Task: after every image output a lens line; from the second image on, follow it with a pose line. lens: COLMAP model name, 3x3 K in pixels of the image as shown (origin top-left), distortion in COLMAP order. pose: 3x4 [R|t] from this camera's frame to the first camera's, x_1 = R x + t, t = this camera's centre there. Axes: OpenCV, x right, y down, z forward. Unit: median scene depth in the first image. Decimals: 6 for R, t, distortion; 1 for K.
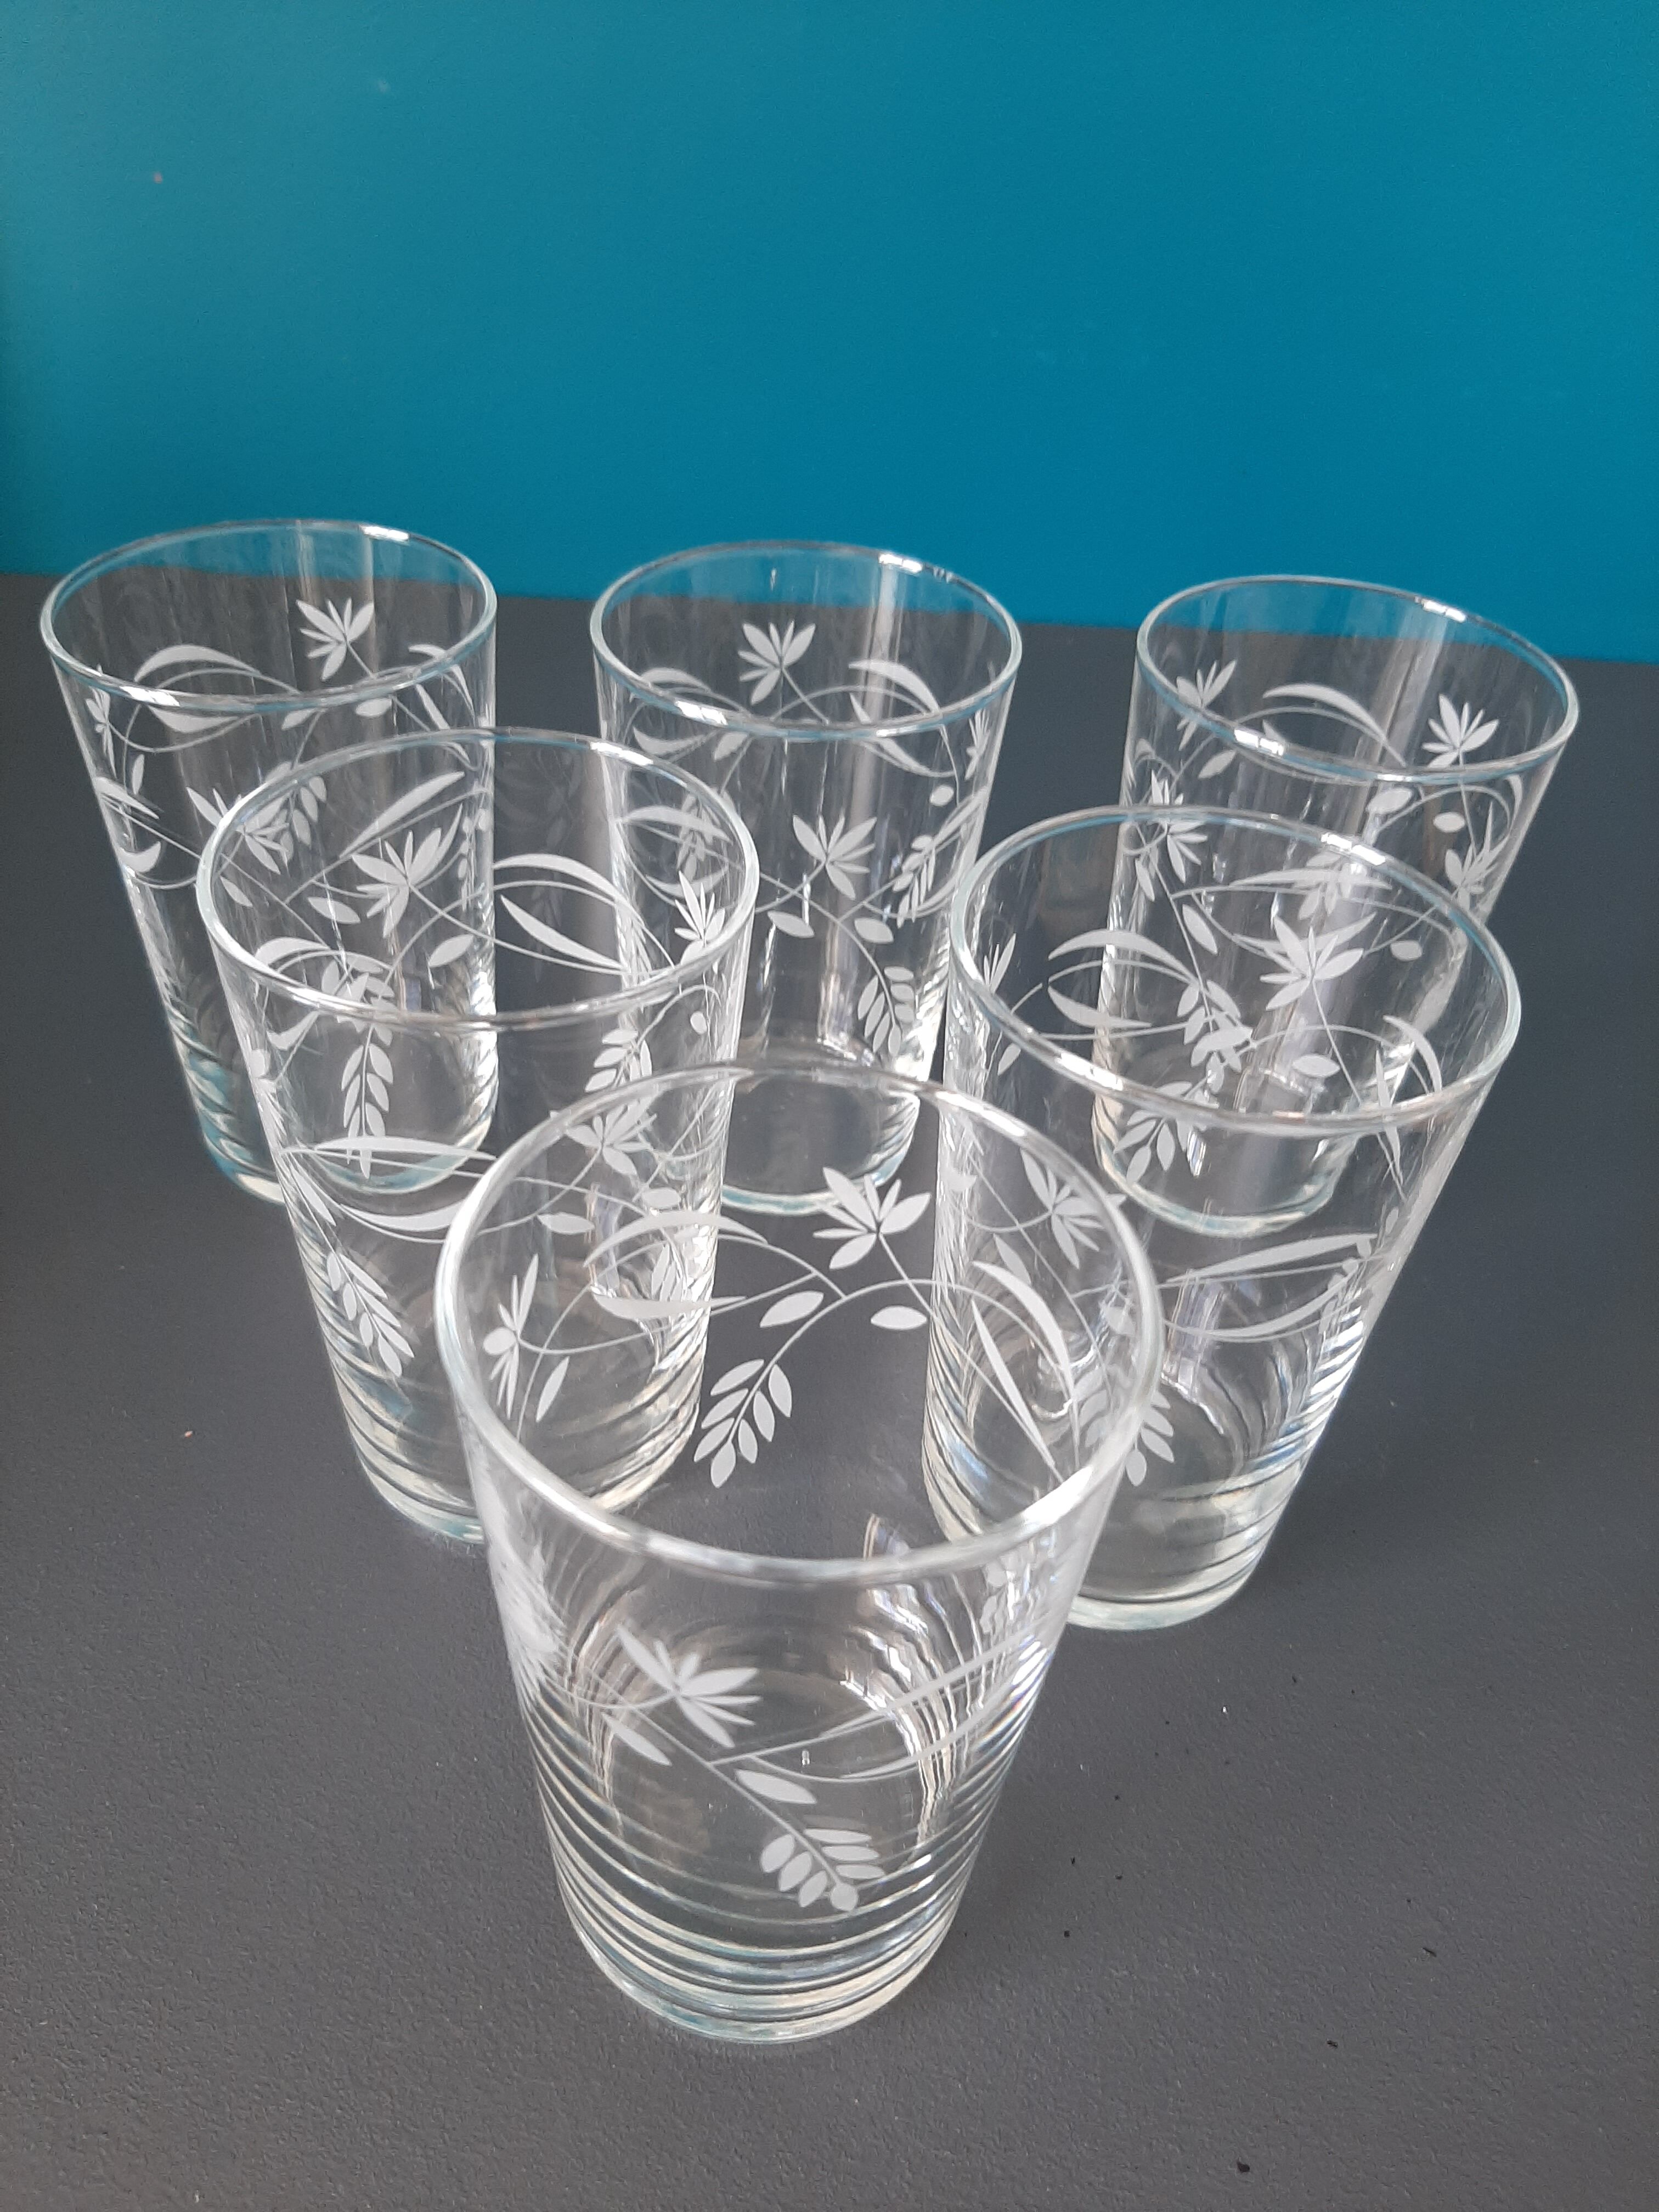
lens RADIAL K [[1730.8, 0, 803.4], [0, 1730.8, 1140.2], [0, 0, 1]] dist [-0.008300, -0.021928]
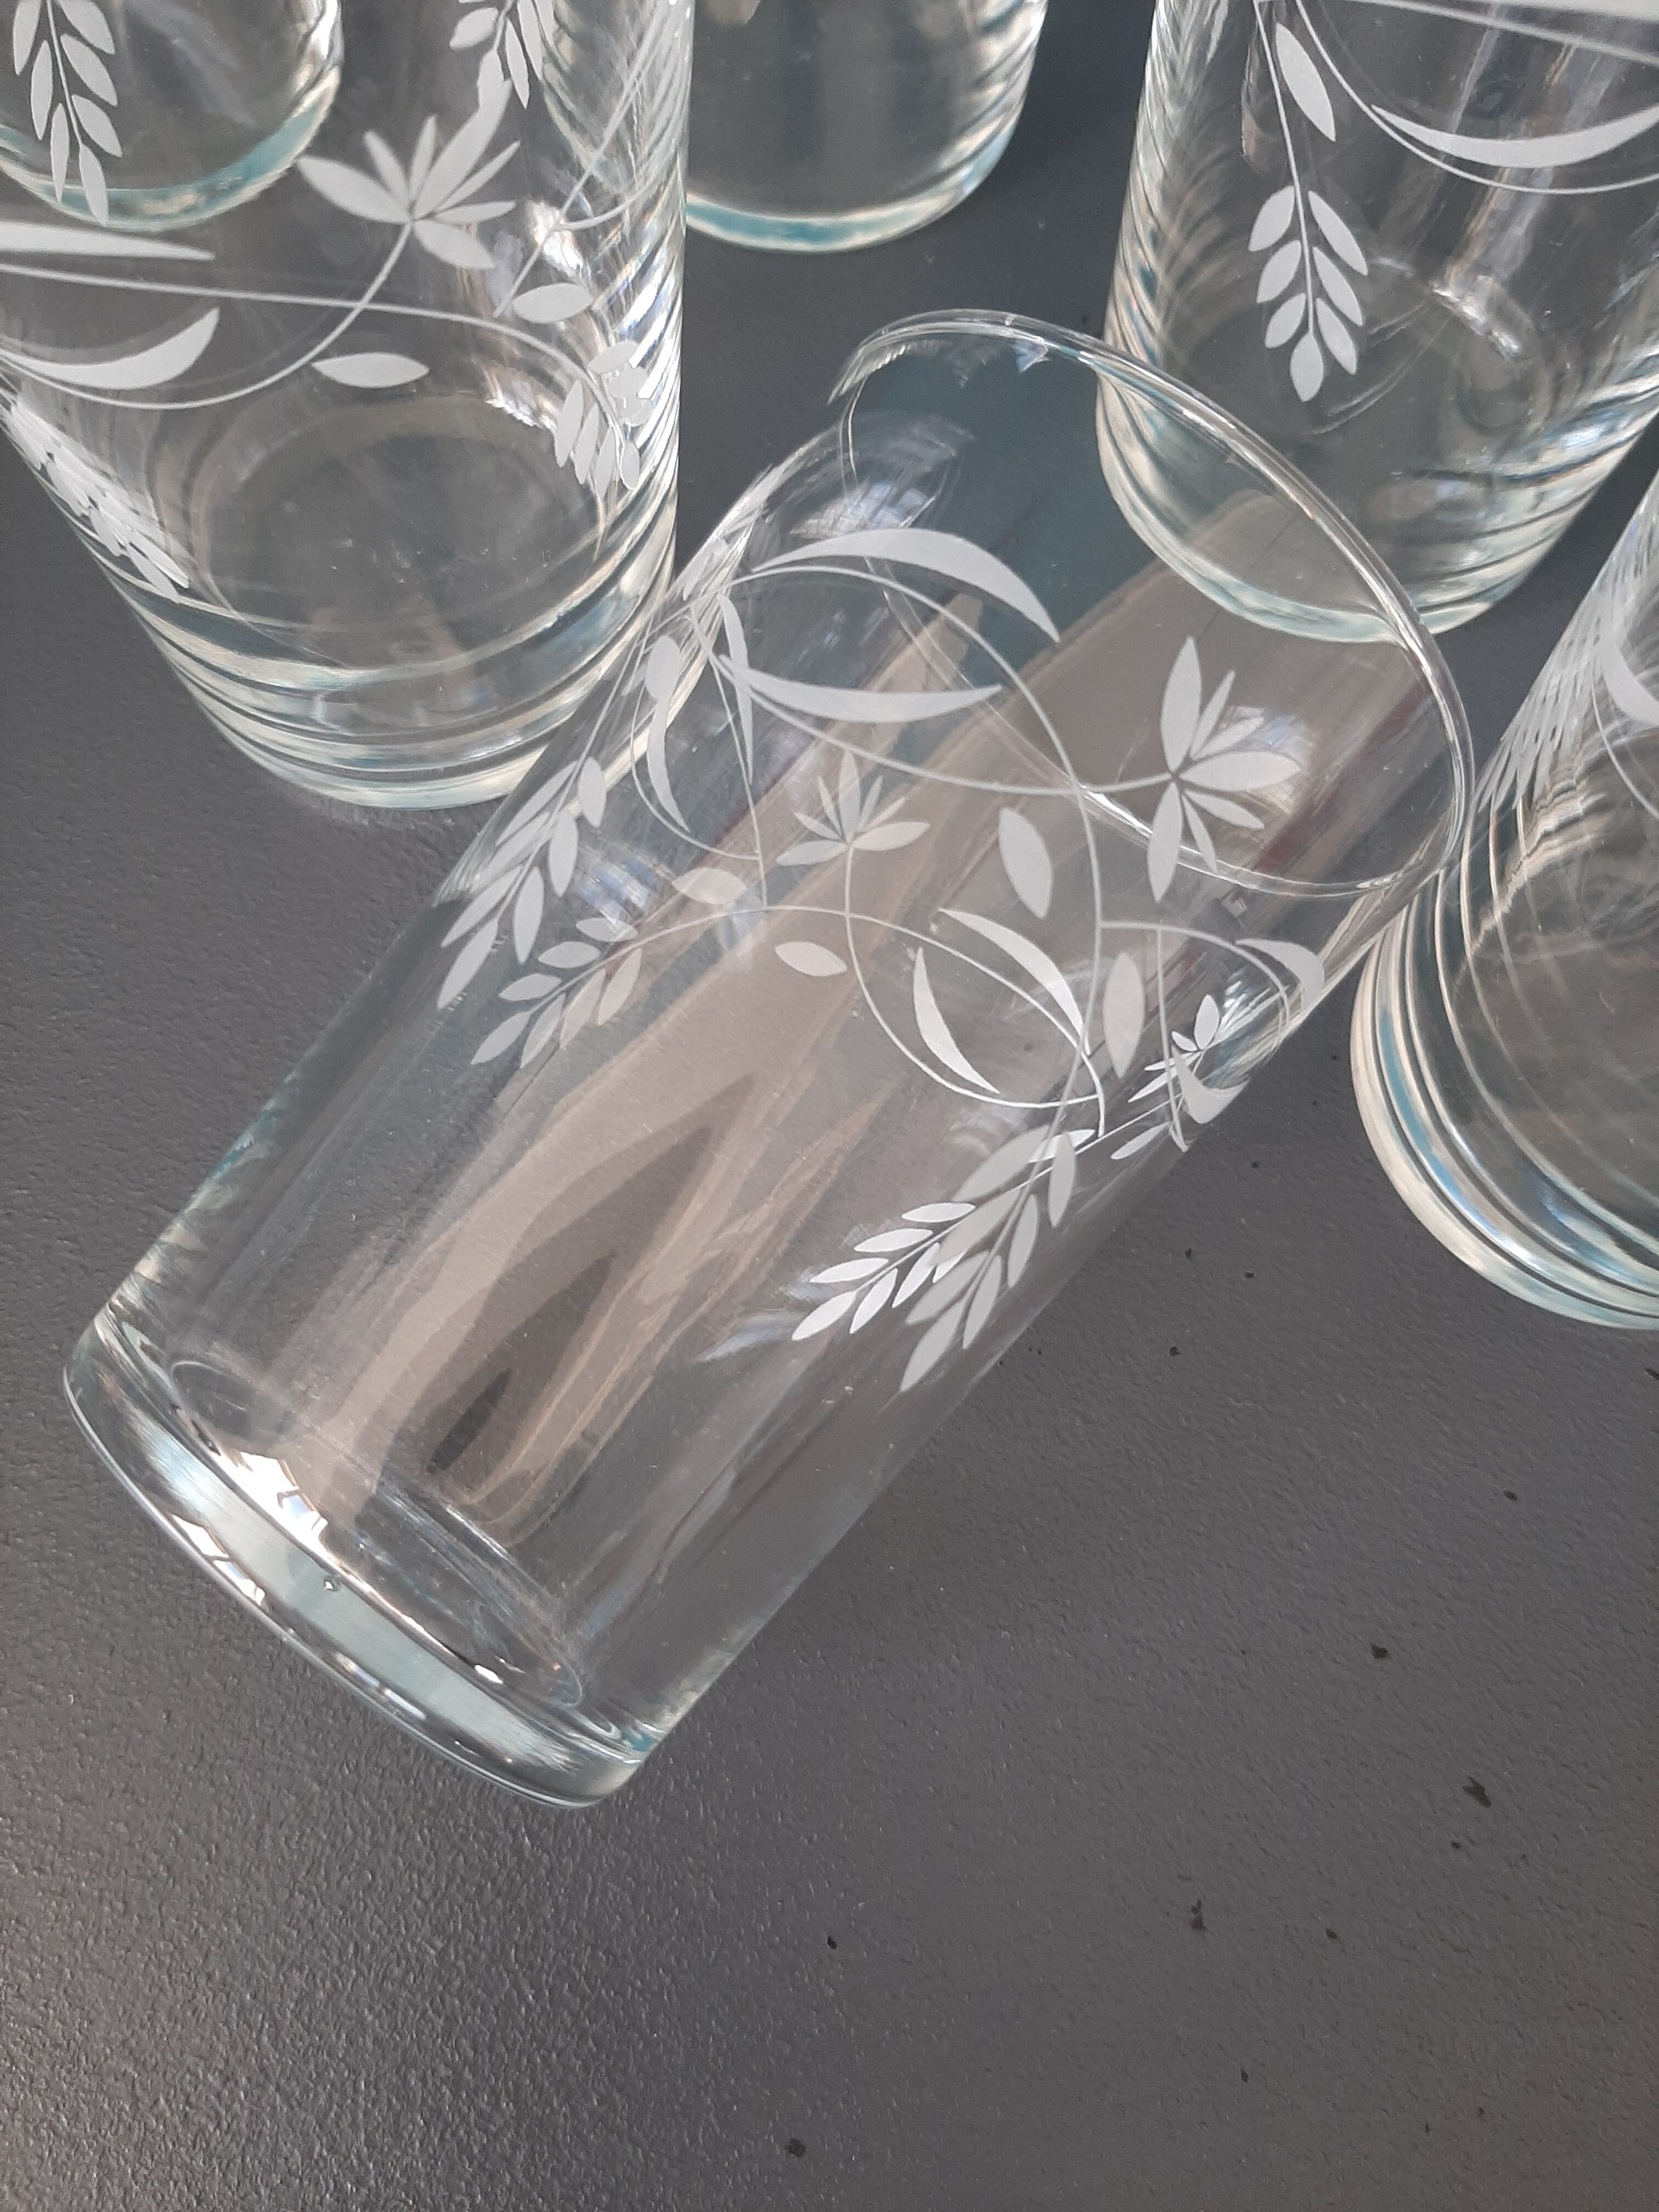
lens RADIAL K [[1730.8, 0, 818.0], [0, 1730.8, 1090.1], [0, 0, 1]] dist [-0.008300, -0.021928]
pose [[0.999360, 0.002671, -0.035673, 0.023813], [0.016377, 0.852409, 0.522620, -0.041573], [0.031804, -0.522869, 0.851819, 0.429749]]
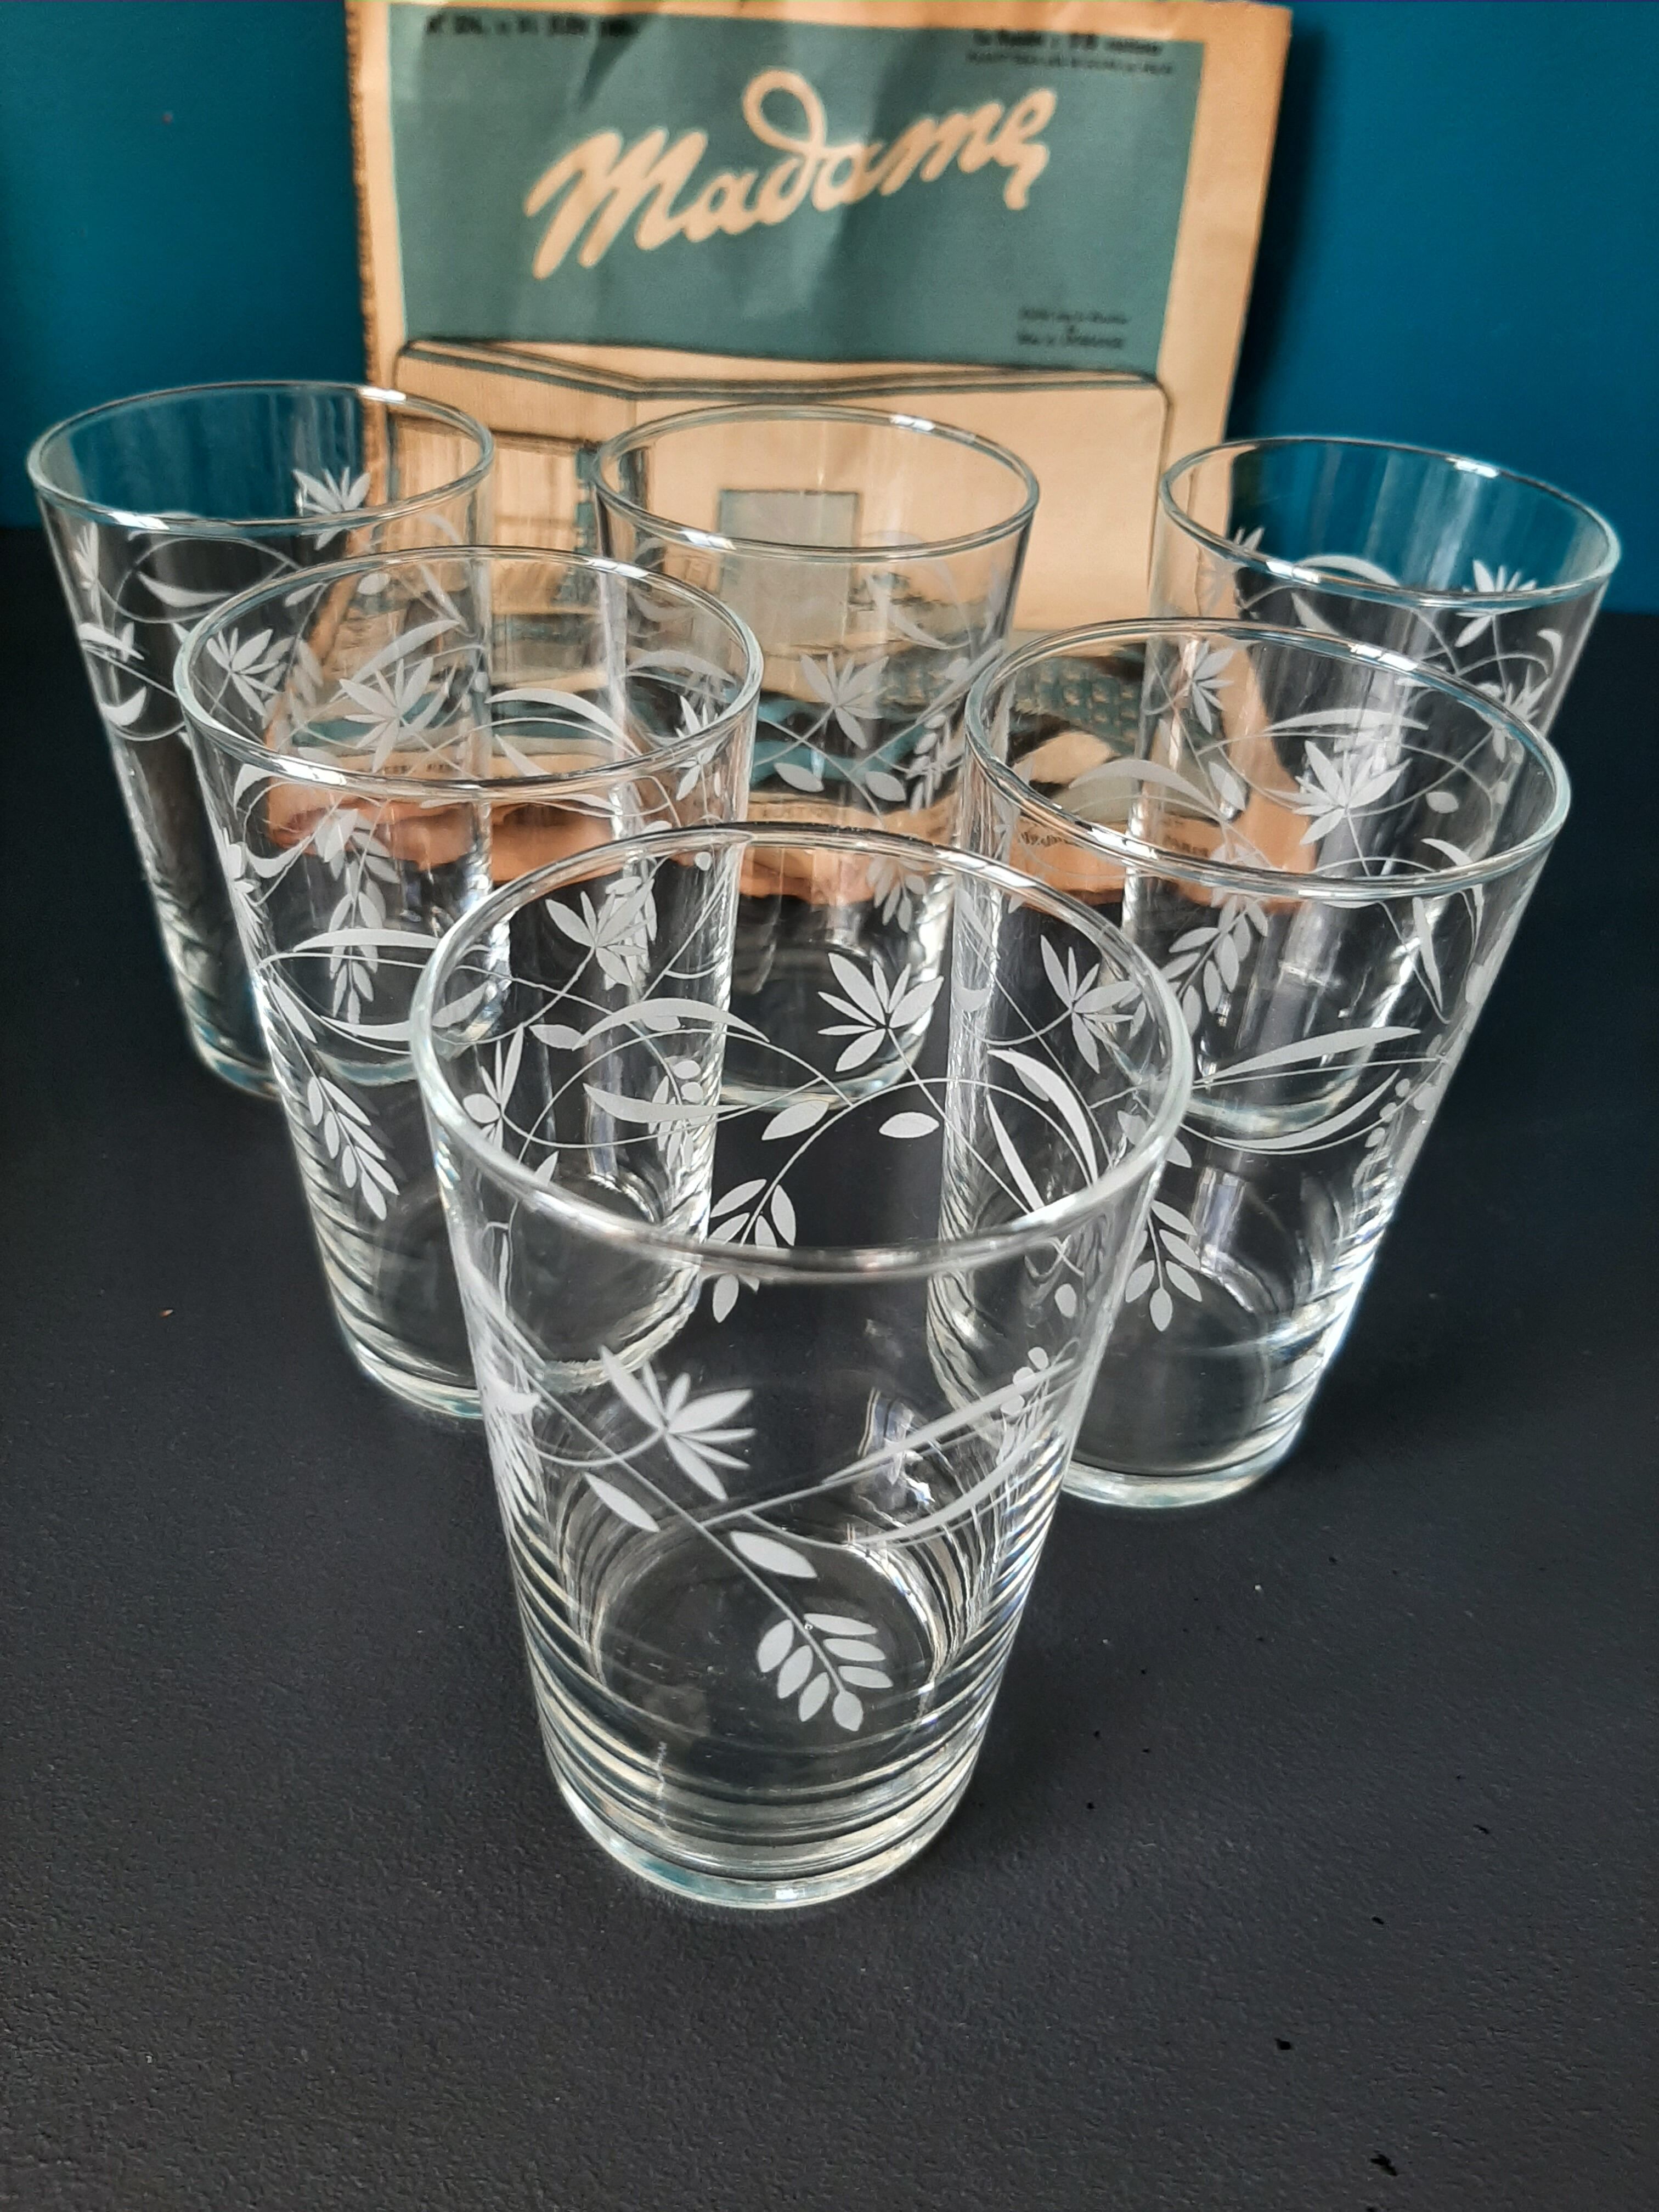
lens RADIAL K [[1730.8, 0, 800.2], [0, 1730.8, 1159.9], [0, 0, 1]] dist [-0.008300, -0.021928]
pose [[0.999925, 0.002021, -0.012073, 0.007041], [-0.002371, 0.999576, -0.029006, 0.145059], [0.012009, 0.029033, 0.999506, 0.058814]]
